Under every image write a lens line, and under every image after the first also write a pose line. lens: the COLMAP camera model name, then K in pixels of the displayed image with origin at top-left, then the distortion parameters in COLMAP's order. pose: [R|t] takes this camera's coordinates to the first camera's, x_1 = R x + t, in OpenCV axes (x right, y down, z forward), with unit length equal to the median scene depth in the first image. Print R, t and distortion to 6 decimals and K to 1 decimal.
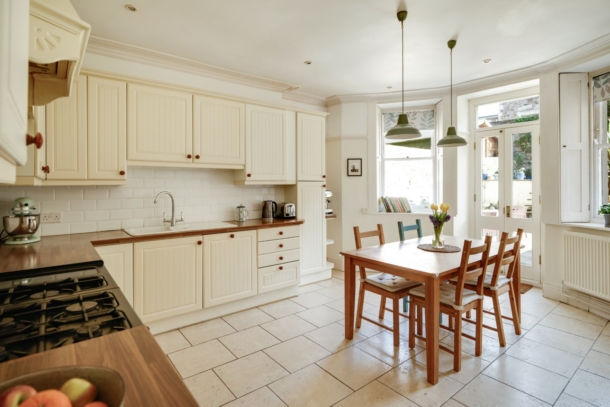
lens RADIAL K [[313.4, 0, 305.1], [0, 313.4, 181.1], [0, 0, 1]] dist [0.000053, 0.000174]
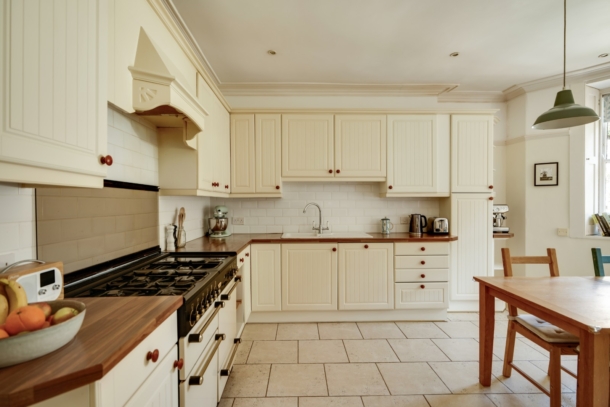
lens RADIAL K [[301.6, 0, 305.0], [0, 301.6, 203.5], [0, 0, 1]] dist [-0.000232, 0.000238]
pose [[0.798209, 0.005235, -0.602357, 0.192516], [0.006281, 0.999836, 0.017012, 0.015489], [0.602347, -0.017362, 0.798045, 0.088976]]
